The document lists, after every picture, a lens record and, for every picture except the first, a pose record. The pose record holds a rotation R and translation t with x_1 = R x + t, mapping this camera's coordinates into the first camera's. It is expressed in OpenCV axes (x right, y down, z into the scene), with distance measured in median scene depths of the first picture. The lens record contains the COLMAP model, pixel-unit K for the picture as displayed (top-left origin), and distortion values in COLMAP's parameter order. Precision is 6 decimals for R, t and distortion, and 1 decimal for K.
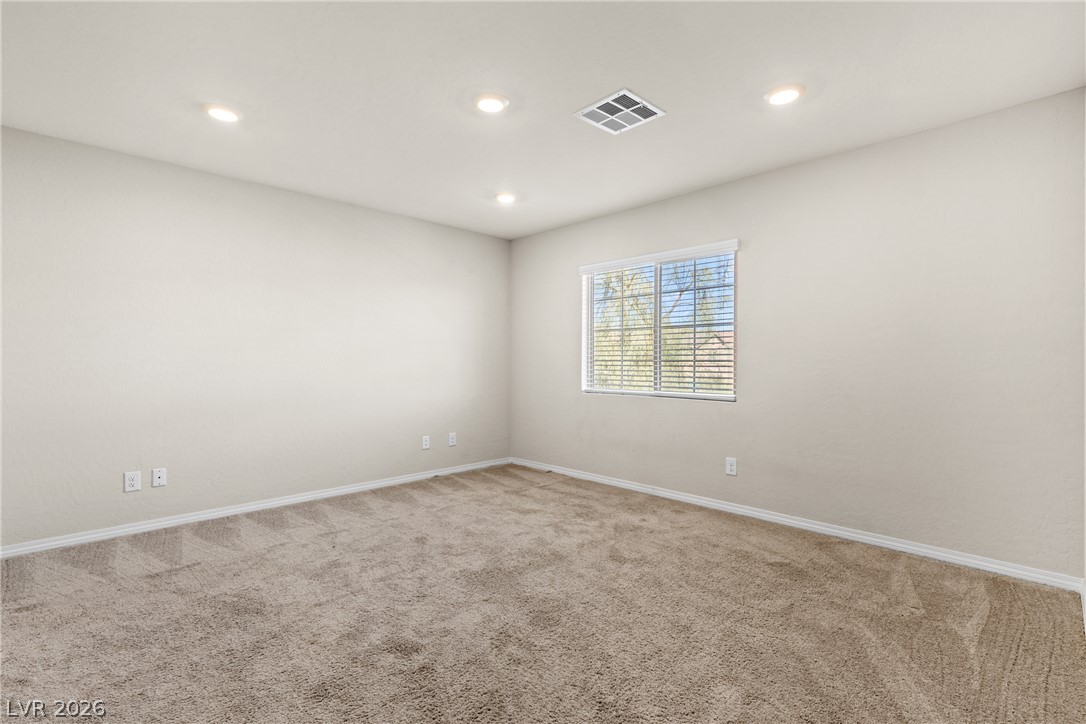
lens RADIAL K [[498.6, 0, 549.9], [0, 498.6, 361.1], [0, 0, 1]] dist [0.010828, -0.001505]
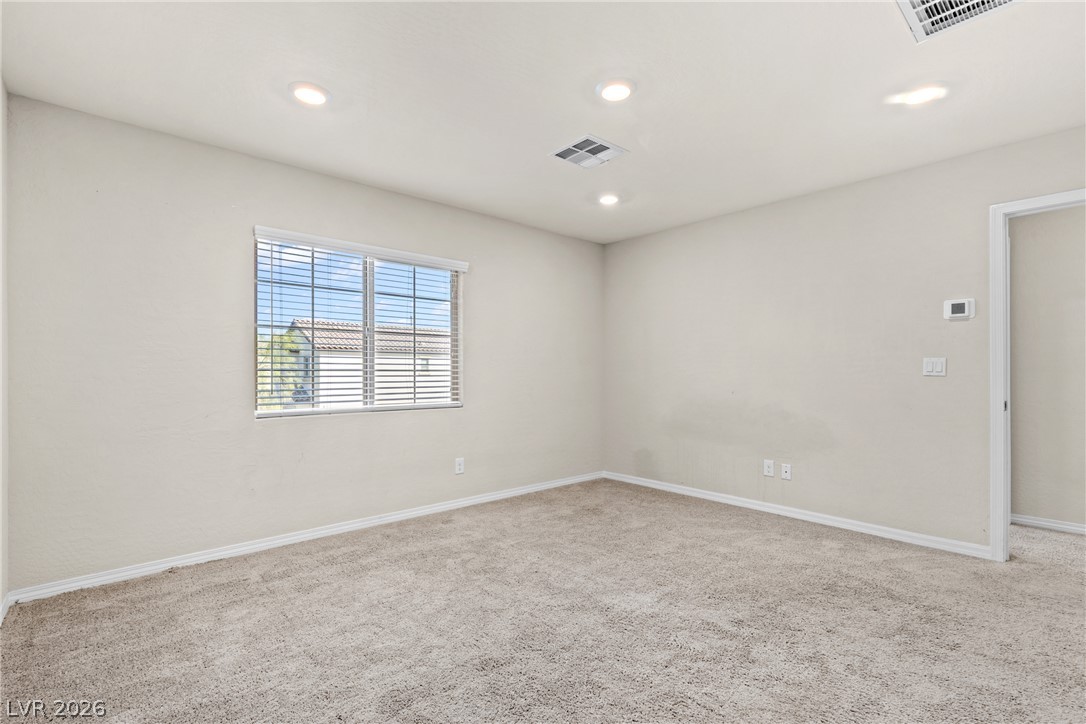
lens RADIAL K [[498.6, 0, 536.6], [0, 498.6, 365.2], [0, 0, 1]] dist [0.010828, -0.001505]
pose [[0.078620, 0.006004, 0.996887, -0.802070], [-0.001618, 0.999981, -0.005895, -0.006255], [-0.996903, -0.001150, 0.078628, 0.823926]]
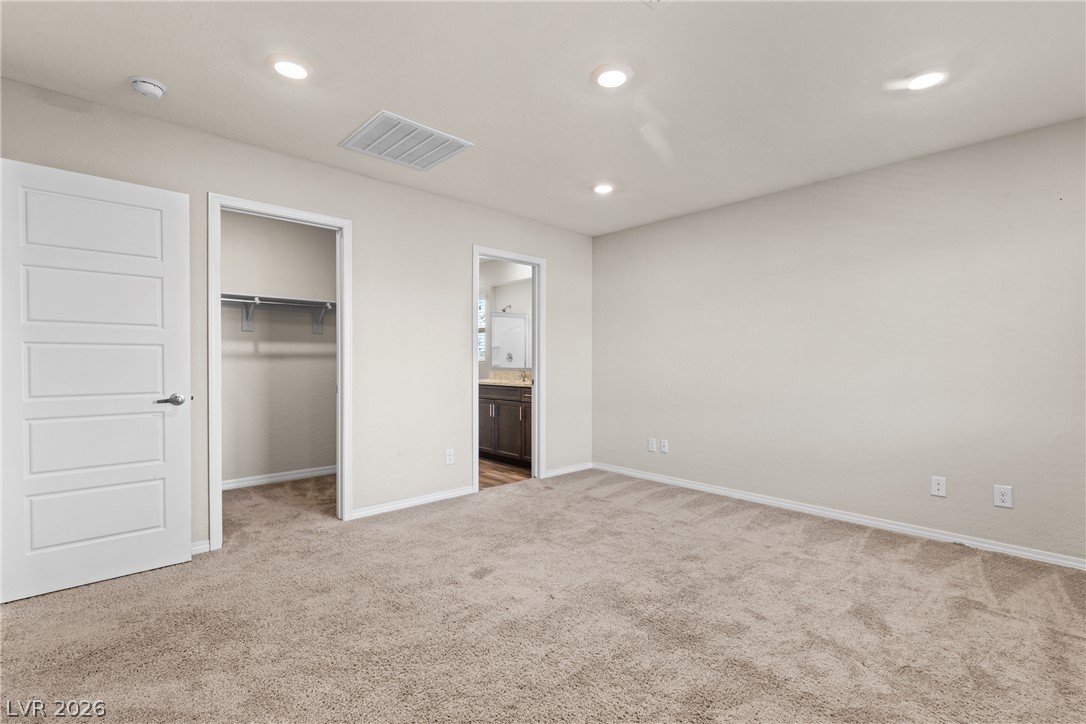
lens RADIAL K [[498.6, 0, 550.9], [0, 498.6, 372.7], [0, 0, 1]] dist [0.010828, -0.001505]
pose [[-0.023241, 0.019867, -0.999532, 0.612431], [-0.001278, 0.999801, 0.019902, -0.002050], [0.999729, 0.001740, -0.023211, 0.702339]]
